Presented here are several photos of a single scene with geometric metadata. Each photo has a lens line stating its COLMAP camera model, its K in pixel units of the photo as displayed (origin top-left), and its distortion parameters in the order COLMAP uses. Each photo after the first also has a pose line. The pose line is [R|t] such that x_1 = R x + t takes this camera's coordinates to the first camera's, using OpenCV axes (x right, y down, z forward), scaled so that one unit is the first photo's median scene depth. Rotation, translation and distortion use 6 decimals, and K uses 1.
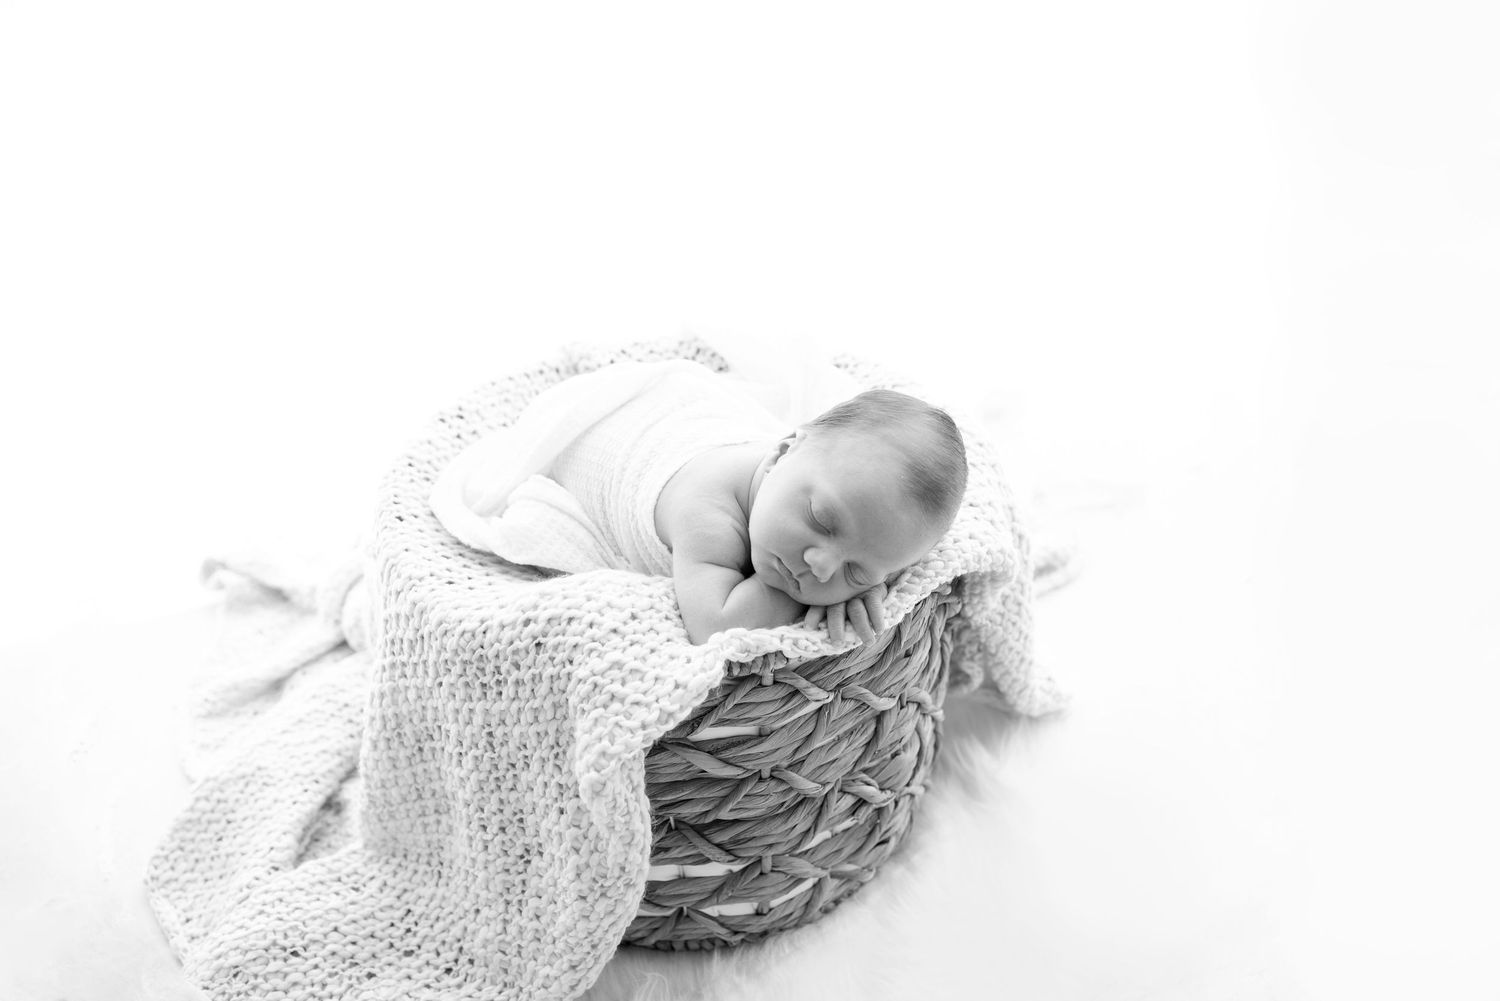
lens RADIAL K [[1529.7, 0, 751.8], [0, 1529.7, 494.3], [0, 0, 1]] dist [-0.121986, 0.162734]
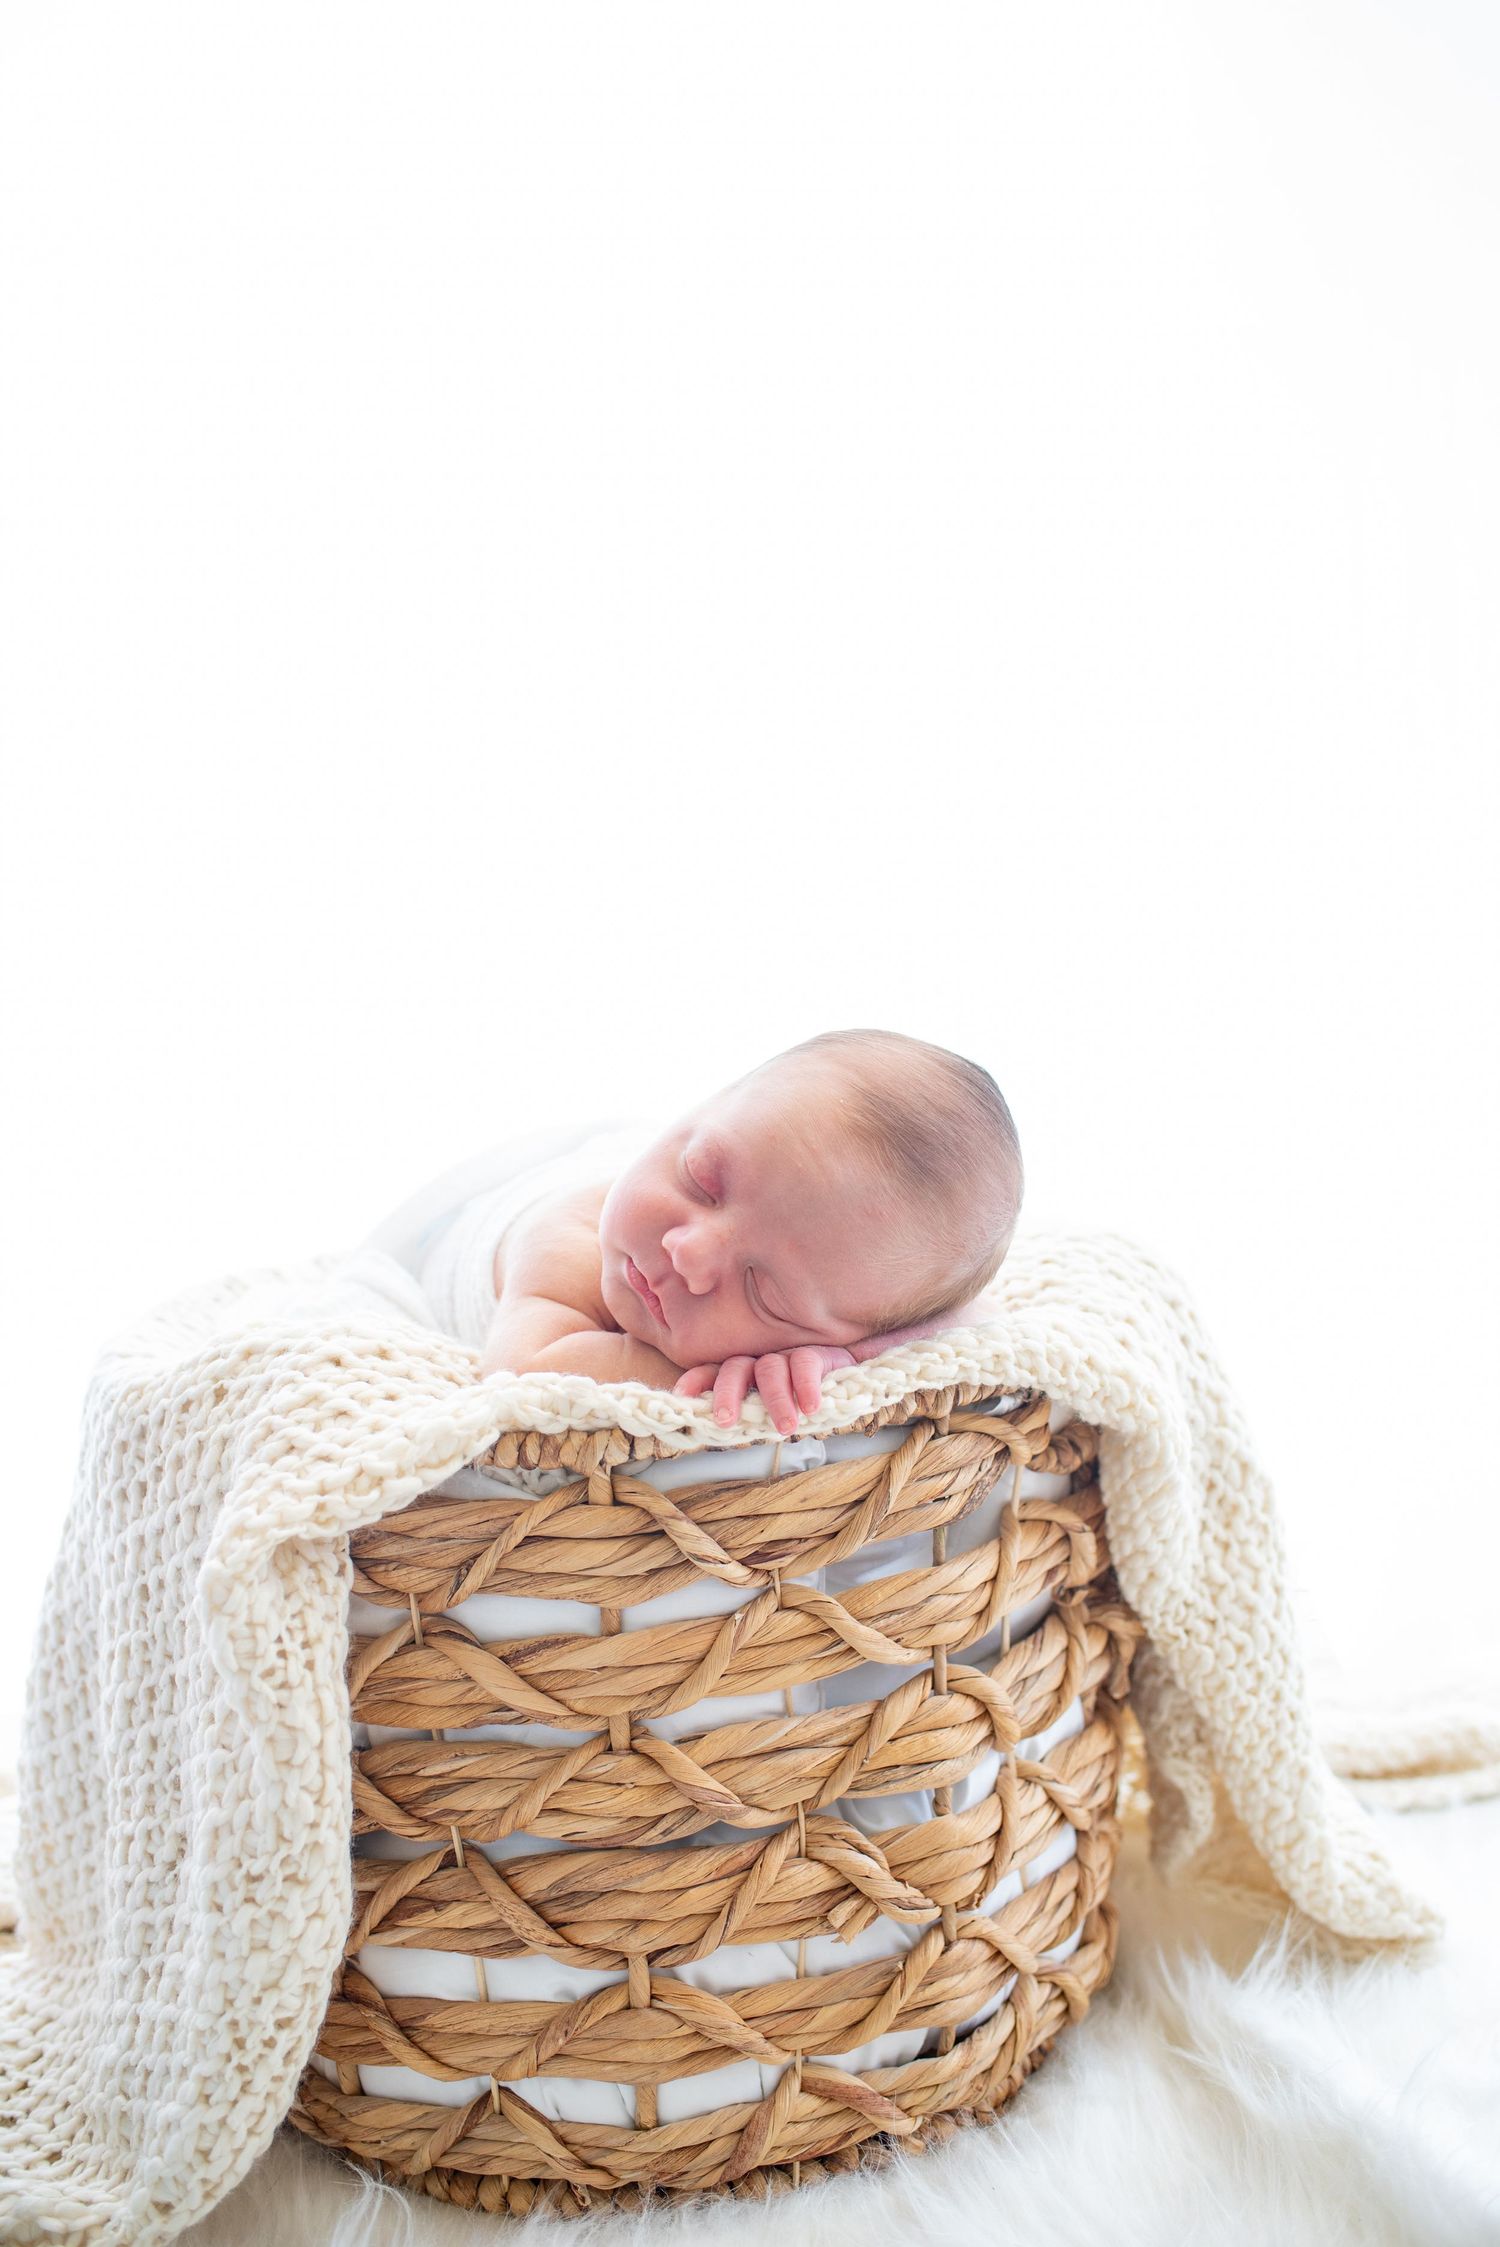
lens RADIAL K [[2303.7, 0, 695.8], [0, 2303.7, 1122.9], [0, 0, 1]] dist [0.004366, -0.122521]
pose [[0.950106, 0.002482, -0.311918, 0.270843], [-0.140321, 0.896476, -0.420286, 0.313574], [0.278584, 0.443085, 0.852096, 0.241583]]
